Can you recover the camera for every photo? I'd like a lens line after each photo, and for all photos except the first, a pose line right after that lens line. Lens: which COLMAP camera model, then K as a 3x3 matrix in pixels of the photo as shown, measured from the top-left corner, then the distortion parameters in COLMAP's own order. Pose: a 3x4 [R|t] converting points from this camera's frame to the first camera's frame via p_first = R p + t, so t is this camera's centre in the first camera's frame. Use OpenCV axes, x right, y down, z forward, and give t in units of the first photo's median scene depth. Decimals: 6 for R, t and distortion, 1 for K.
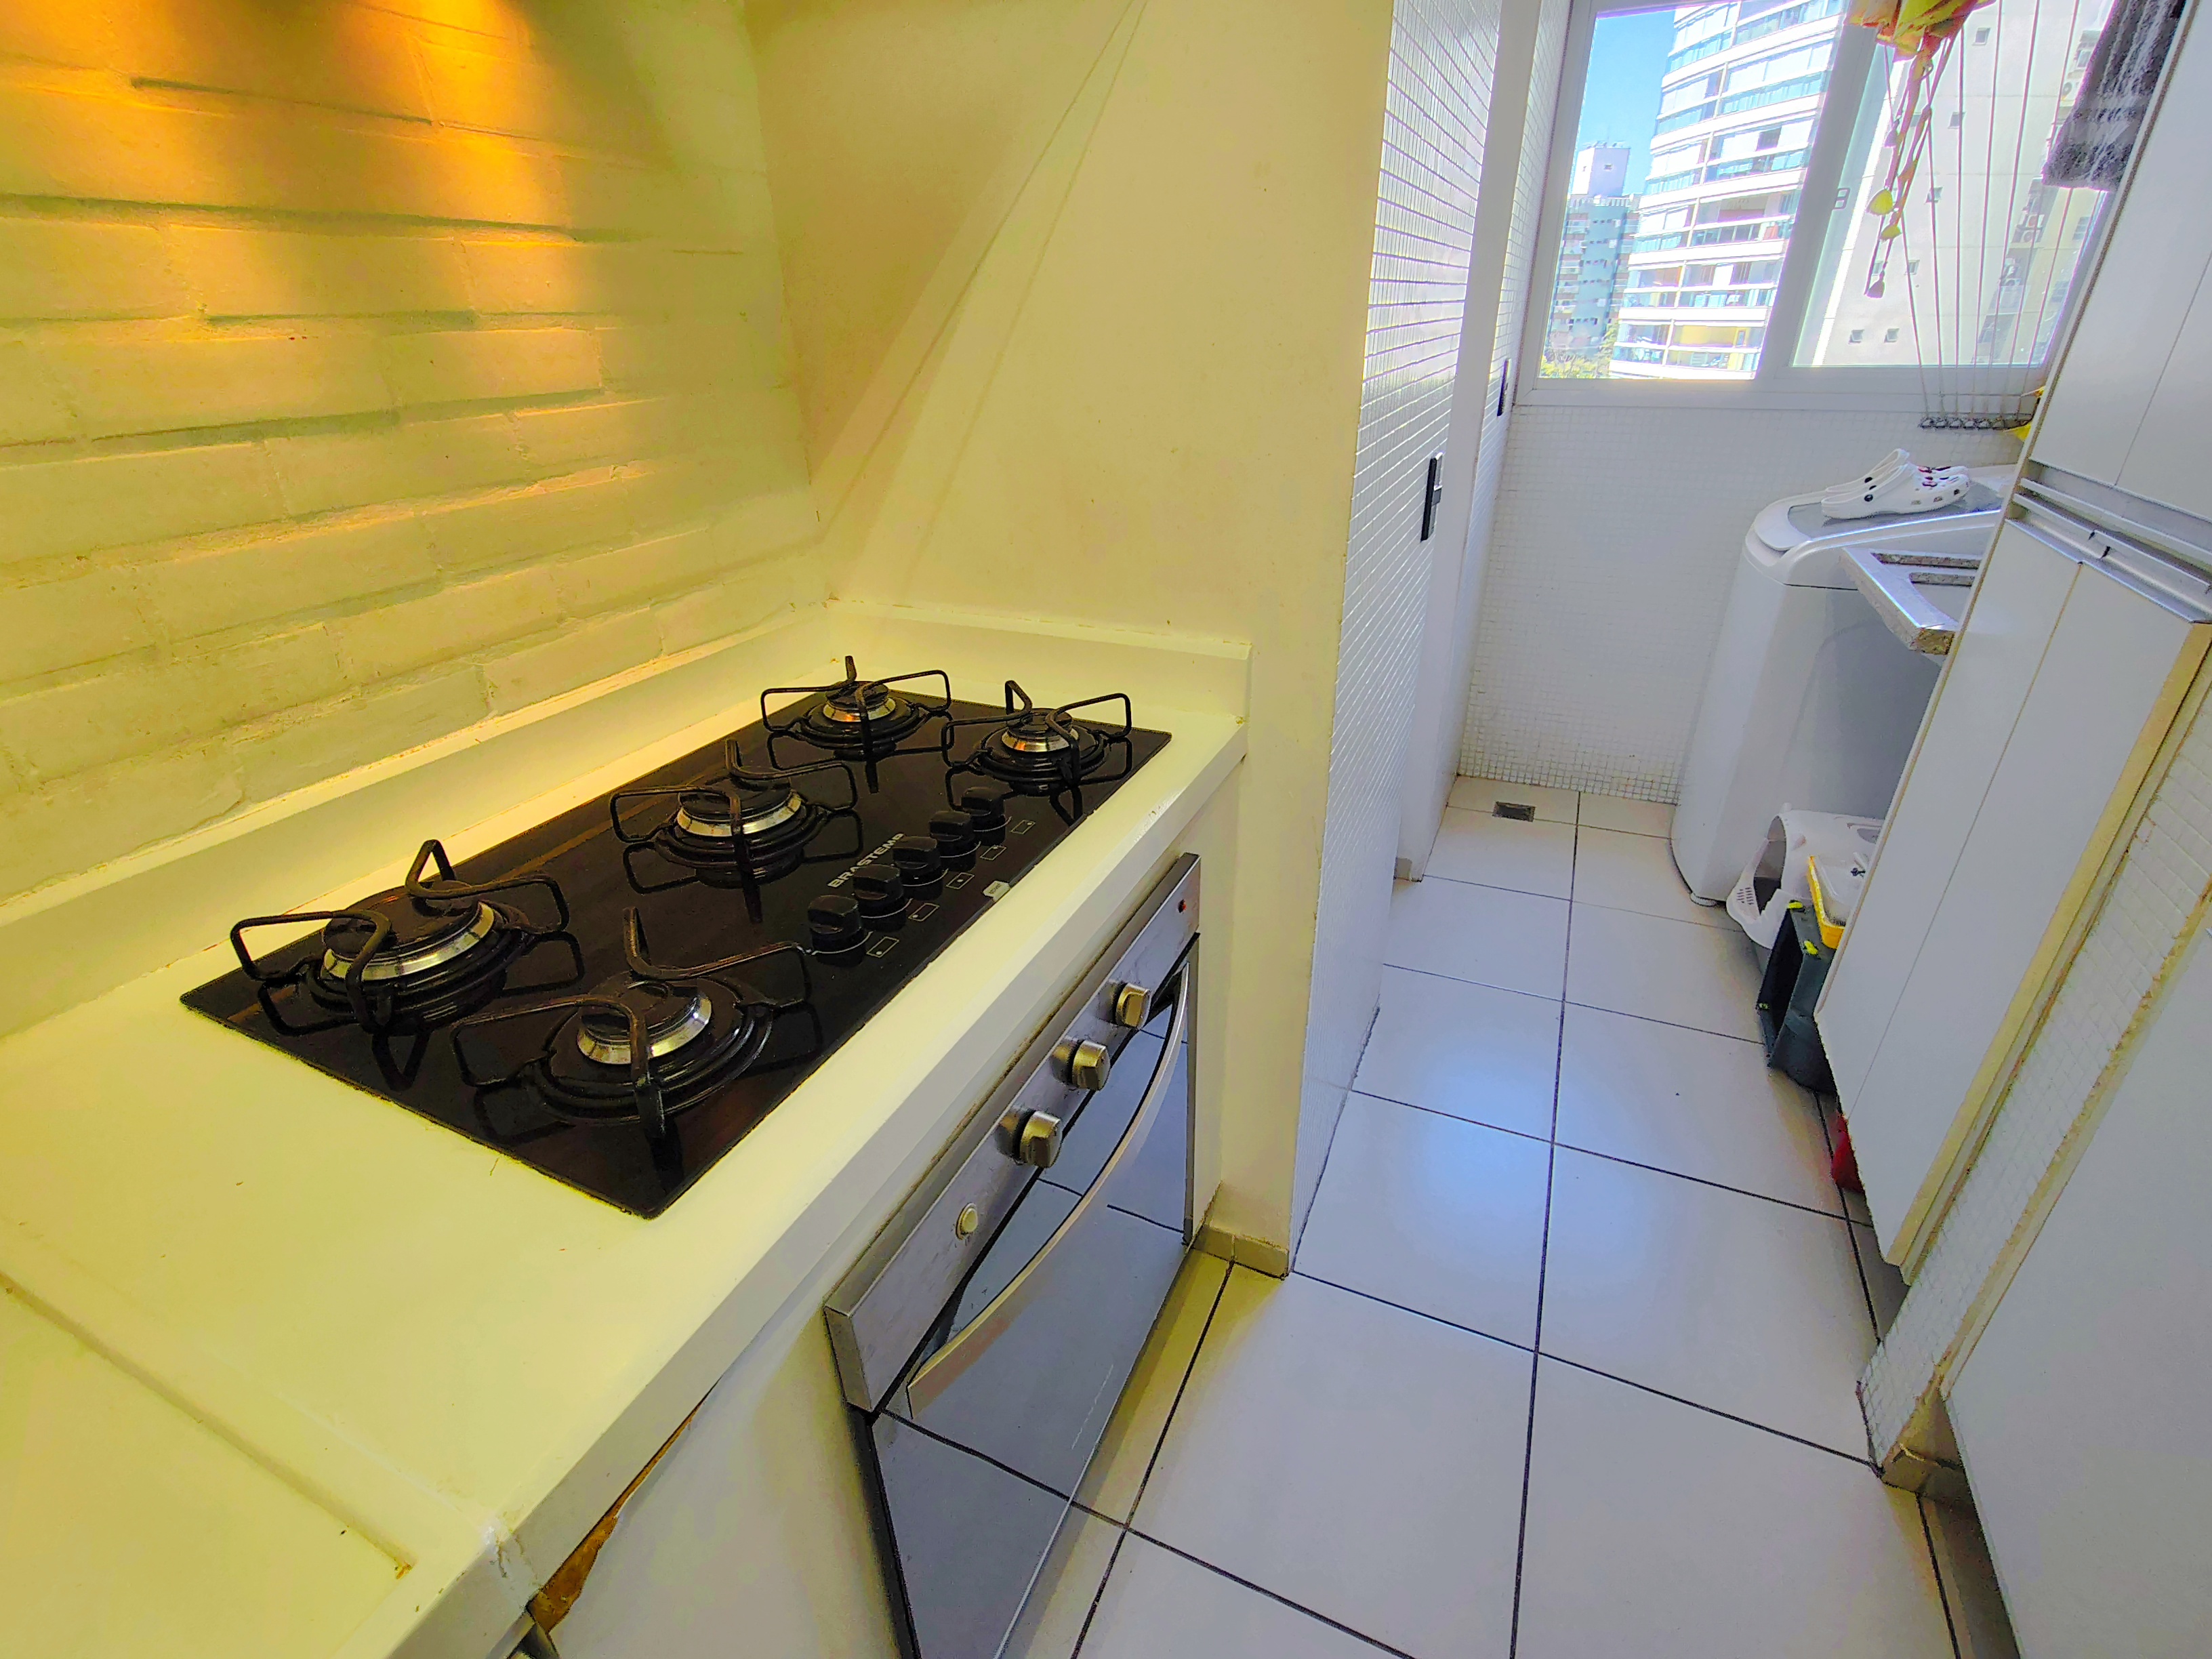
lens RADIAL K [[1010.8, 0, 1104.7], [0, 1010.8, 832.2], [0, 0, 1]] dist [-0.010369, 0.005824]
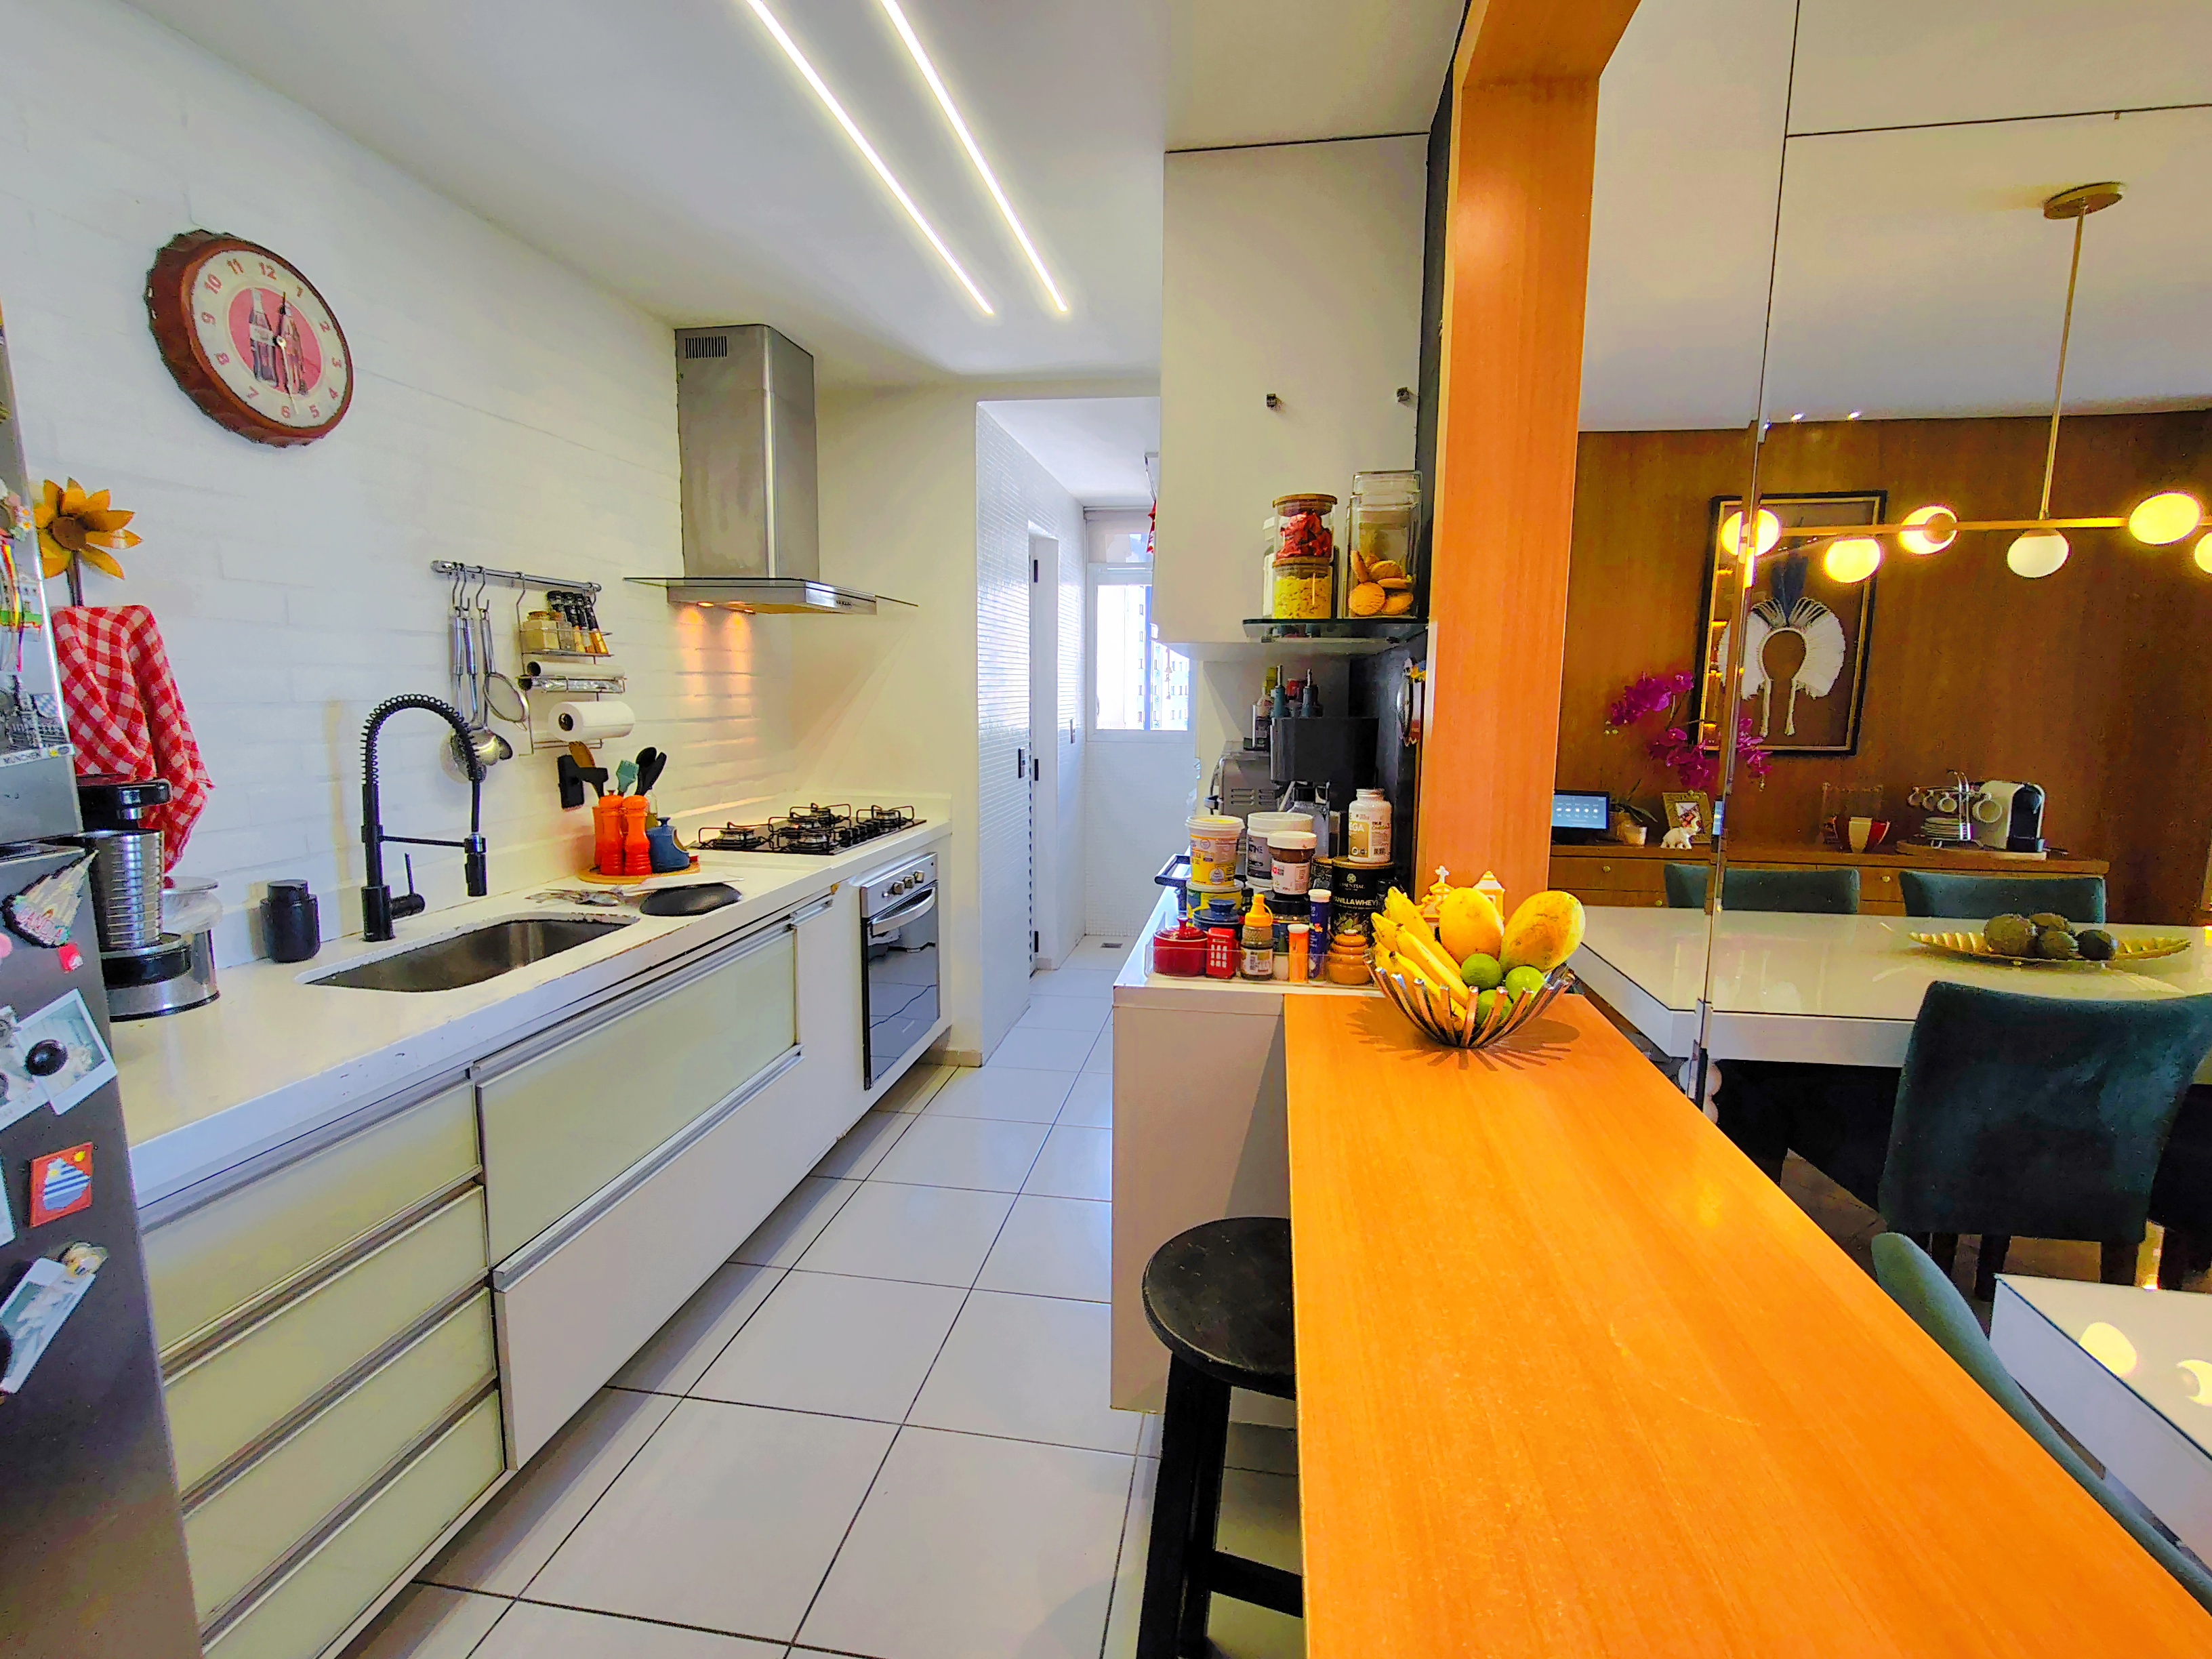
lens RADIAL K [[1010.8, 0, 1107.0], [0, 1010.8, 825.7], [0, 0, 1]] dist [-0.010369, 0.005824]
pose [[0.964627, 0.004230, 0.263586, -0.256732], [0.084556, 0.942077, -0.324562, 1.155484], [-0.249691, 0.335369, 0.908395, -2.343485]]
